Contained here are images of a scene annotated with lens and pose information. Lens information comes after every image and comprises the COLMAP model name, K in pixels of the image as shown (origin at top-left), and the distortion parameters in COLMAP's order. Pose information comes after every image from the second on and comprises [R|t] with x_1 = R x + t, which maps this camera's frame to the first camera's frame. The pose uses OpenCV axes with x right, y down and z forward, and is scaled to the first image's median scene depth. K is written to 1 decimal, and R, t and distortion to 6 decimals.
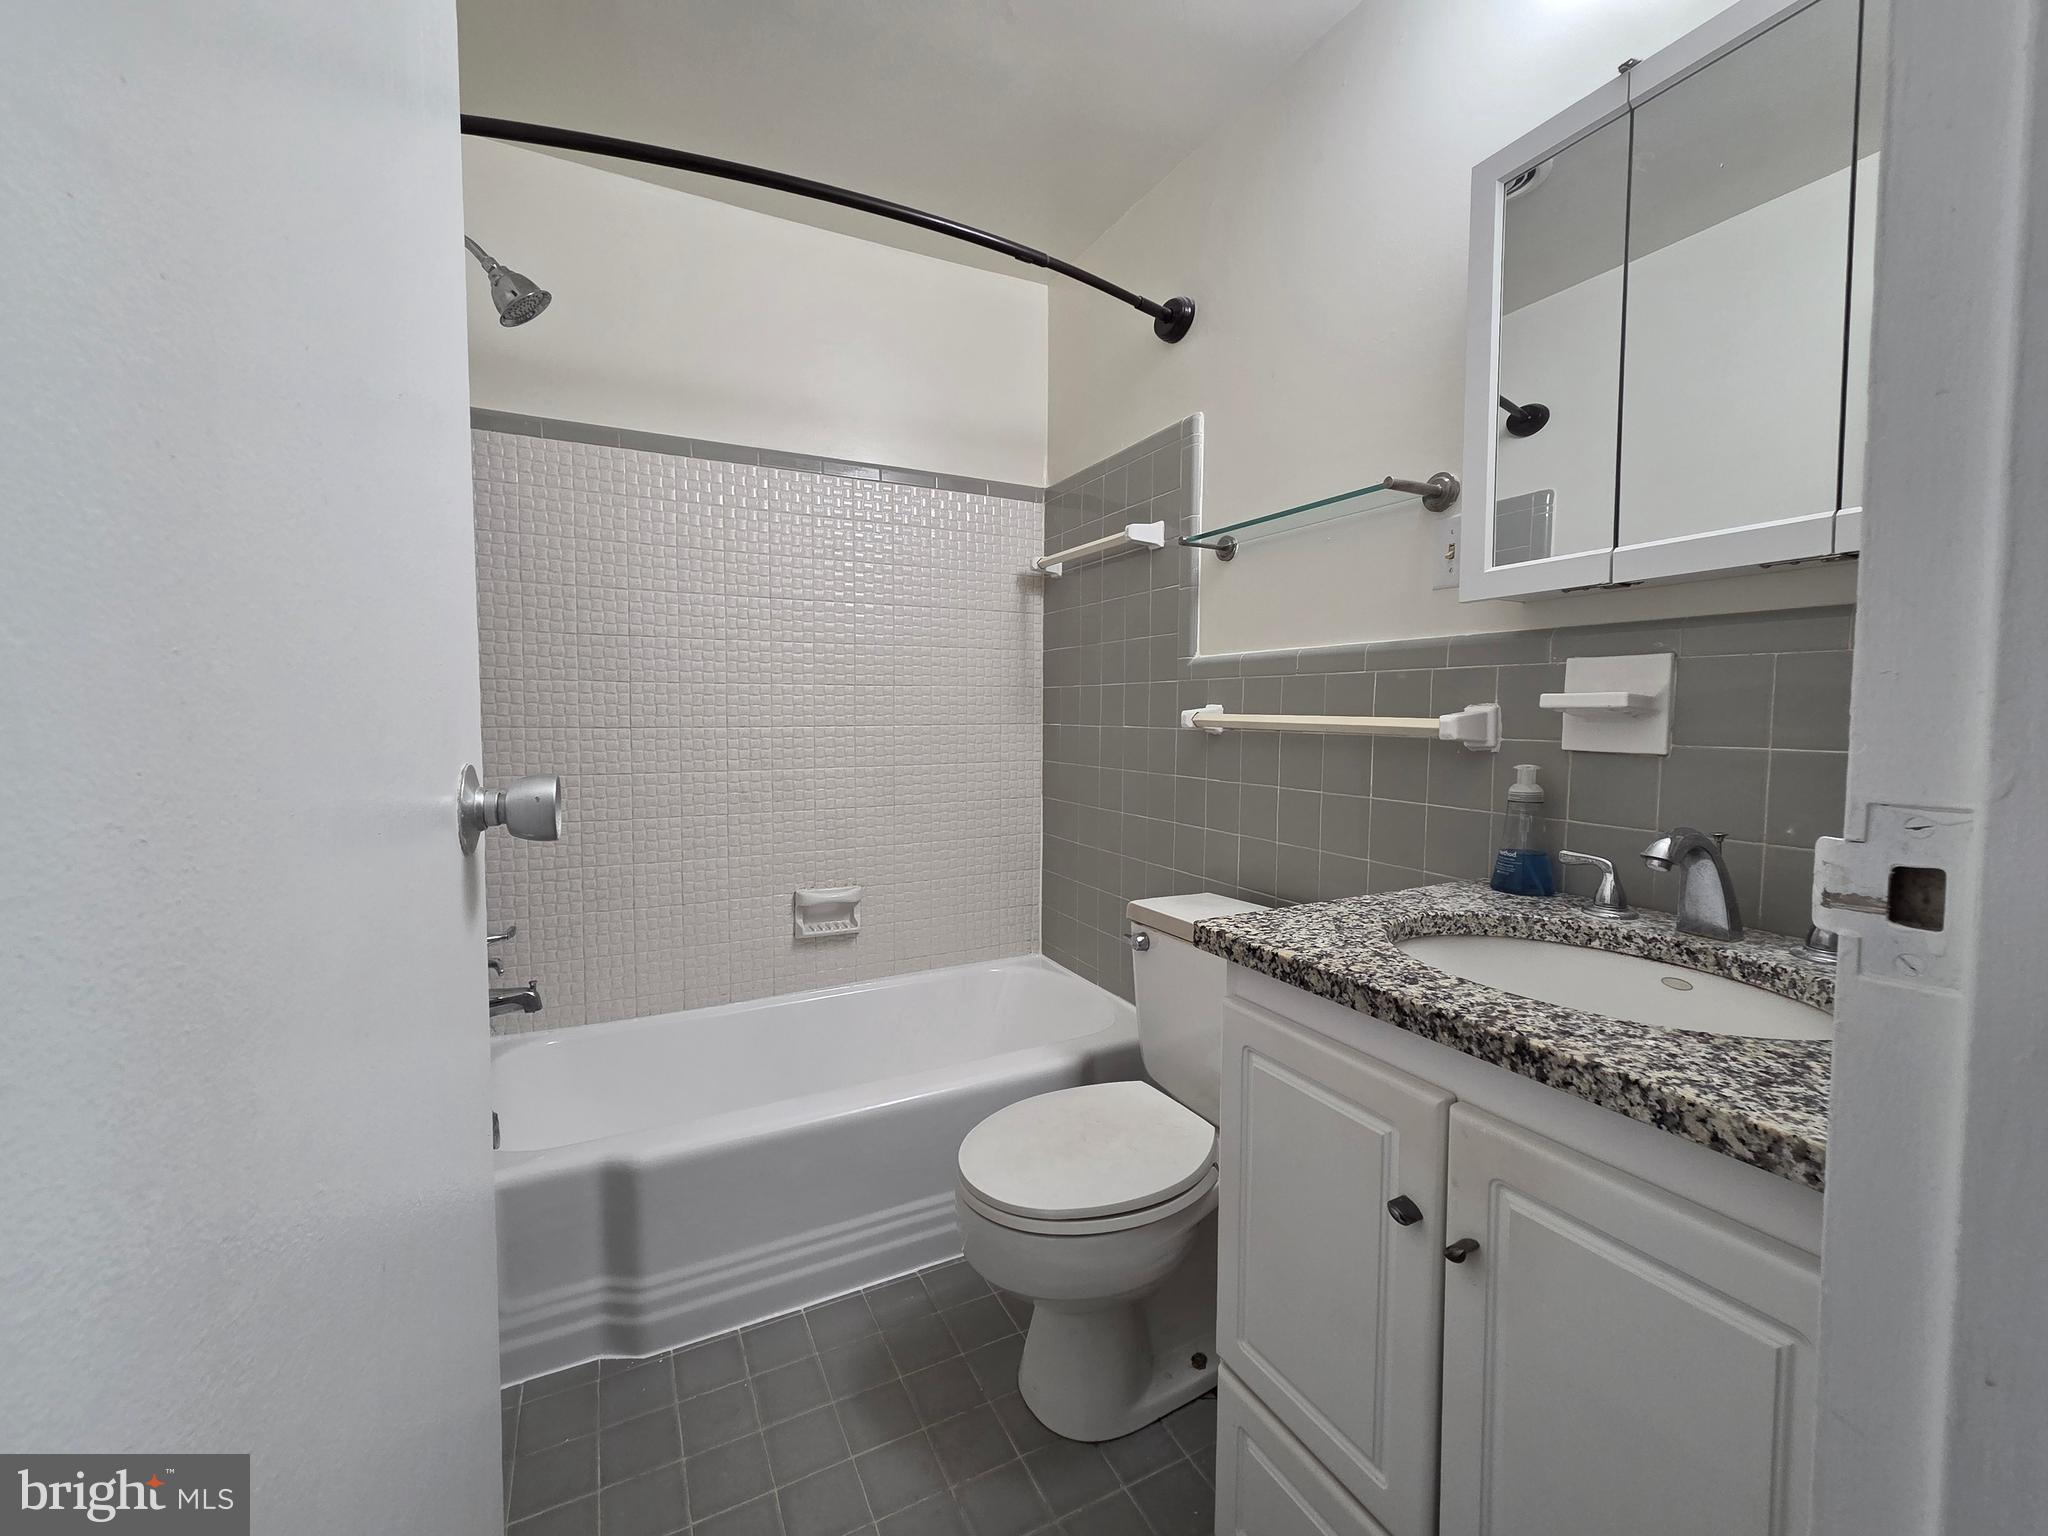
lens RADIAL K [[847.6, 0, 1020.0], [0, 847.6, 766.4], [0, 0, 1]] dist [0.007265, 0.000266]
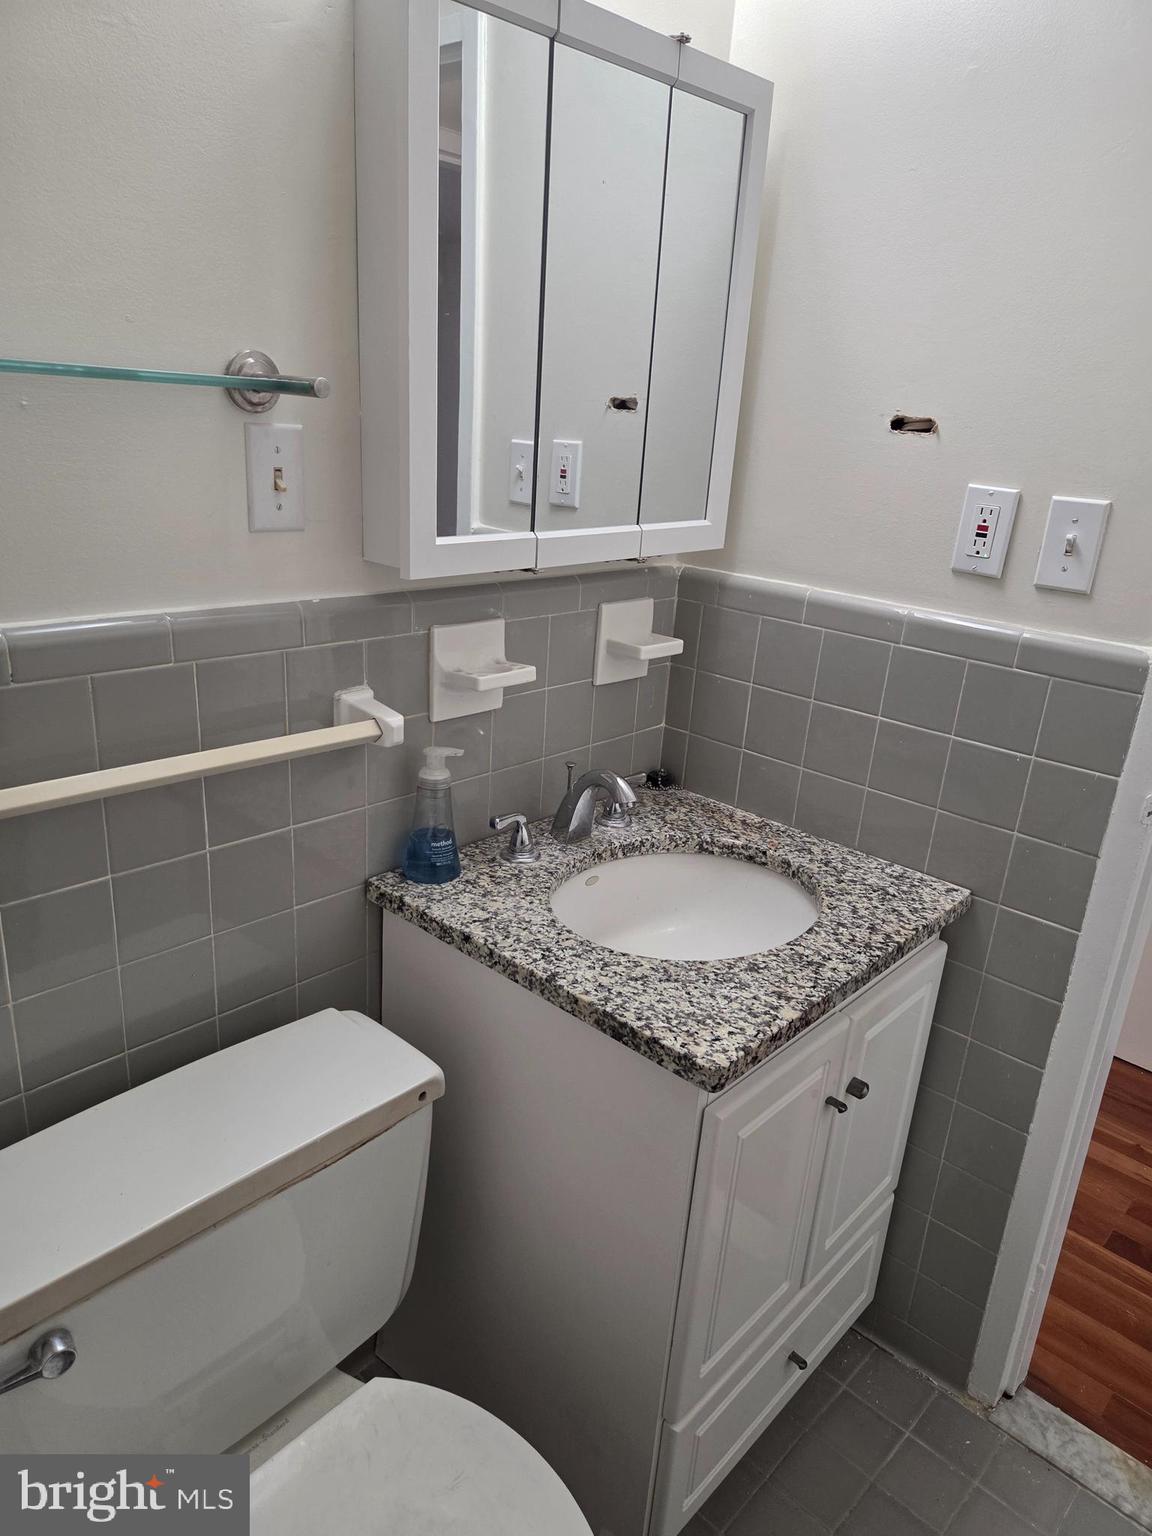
lens RADIAL K [[1022.6, 0, 576.0], [0, 1022.6, 768.0], [0, 0, 1]] dist [0.049661, -0.066790]
pose [[-0.342046, -0.335347, 0.877808, -0.595534], [-0.010181, 0.935421, 0.353389, -0.500838], [-0.939628, 0.111938, -0.323371, 1.610260]]
